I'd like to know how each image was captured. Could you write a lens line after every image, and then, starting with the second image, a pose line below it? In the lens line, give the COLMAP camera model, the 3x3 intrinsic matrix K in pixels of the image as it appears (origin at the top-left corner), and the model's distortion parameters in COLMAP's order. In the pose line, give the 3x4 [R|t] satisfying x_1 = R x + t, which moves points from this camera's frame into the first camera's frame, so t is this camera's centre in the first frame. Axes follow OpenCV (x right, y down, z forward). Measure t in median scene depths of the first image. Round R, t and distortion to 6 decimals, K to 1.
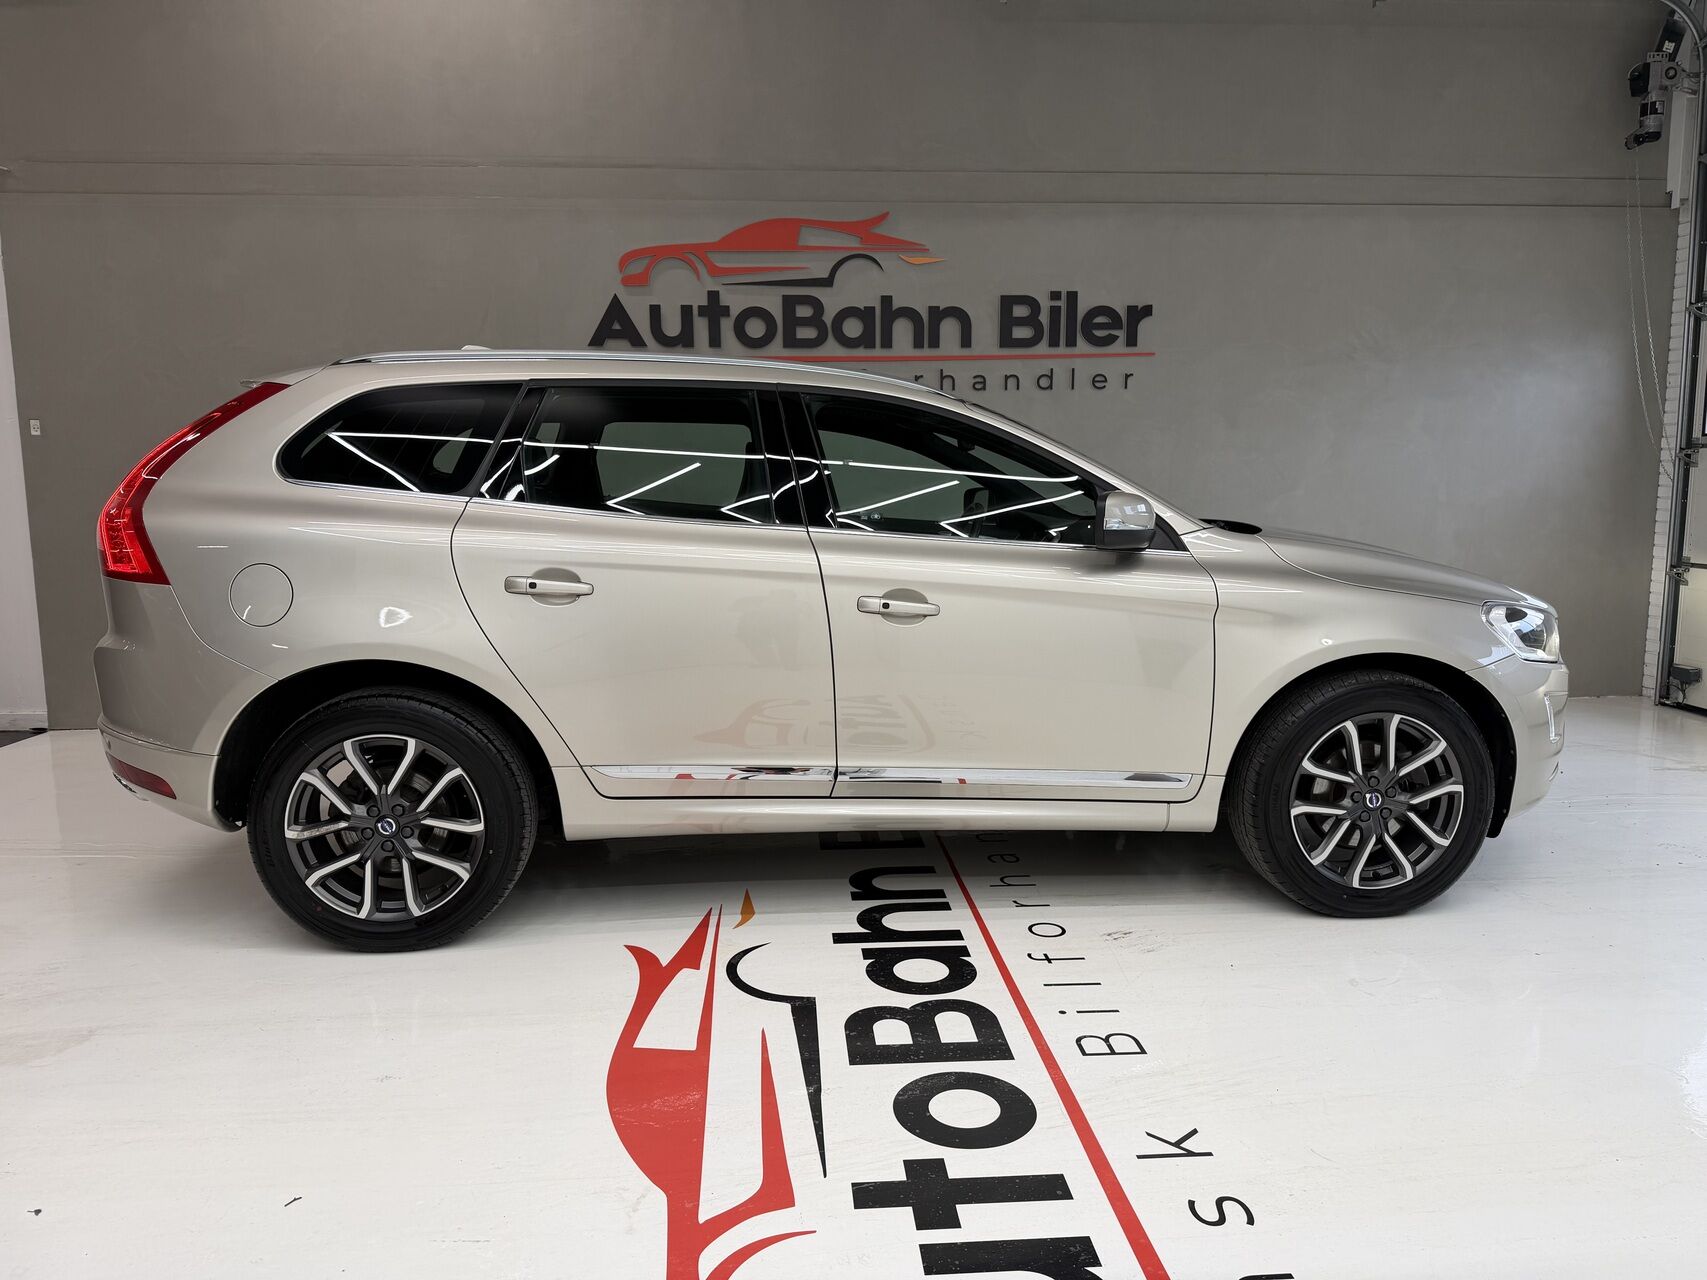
lens RADIAL K [[1192.9, 0, 854.7], [0, 1192.9, 631.0], [0, 0, 1]] dist [0.080432, -0.092280]
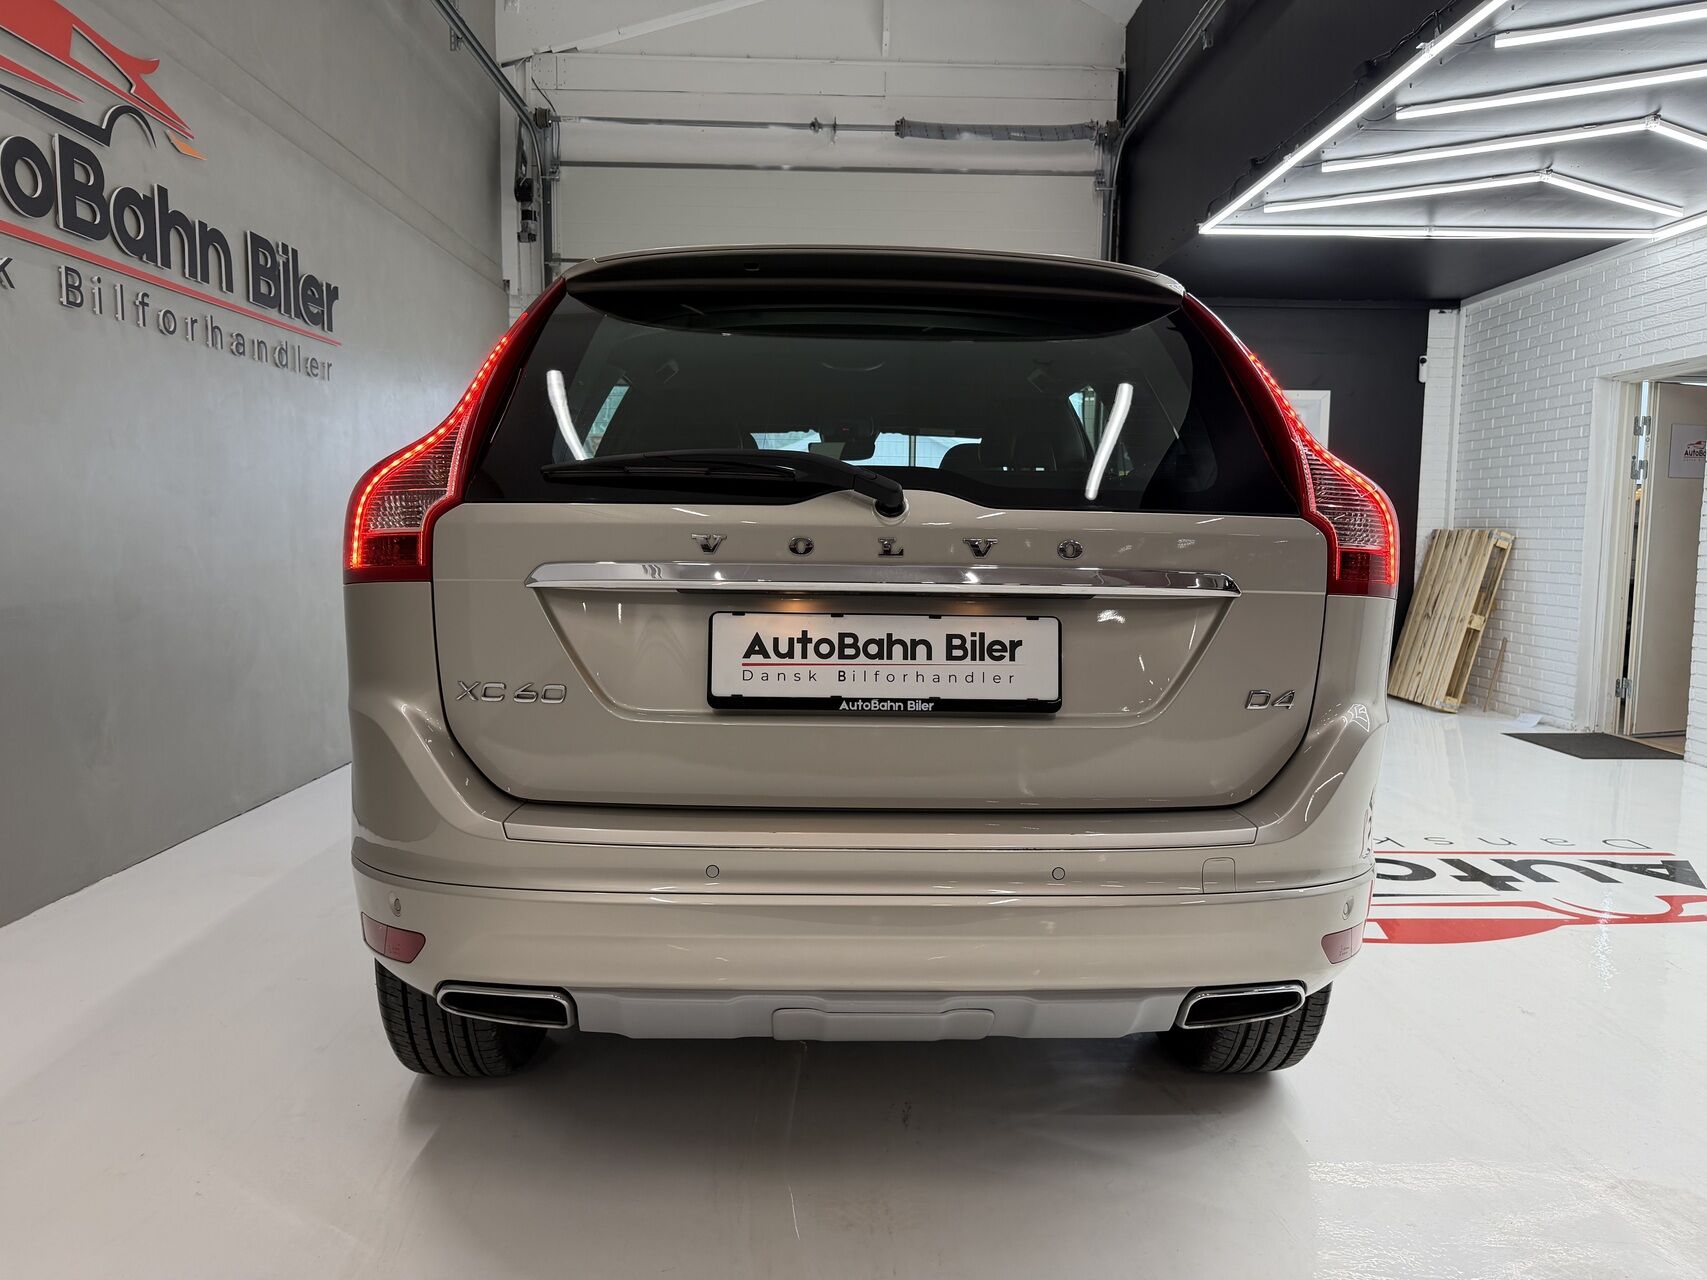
lens RADIAL K [[1215.0, 0, 857.6], [0, 1215.0, 636.3], [0, 0, 1]] dist [0.011257, 0.000400]
pose [[0.062545, -0.079159, 0.994898, -0.626167], [0.107568, 0.991578, 0.072132, -0.048011], [-0.992228, 0.102508, 0.070534, 0.614375]]
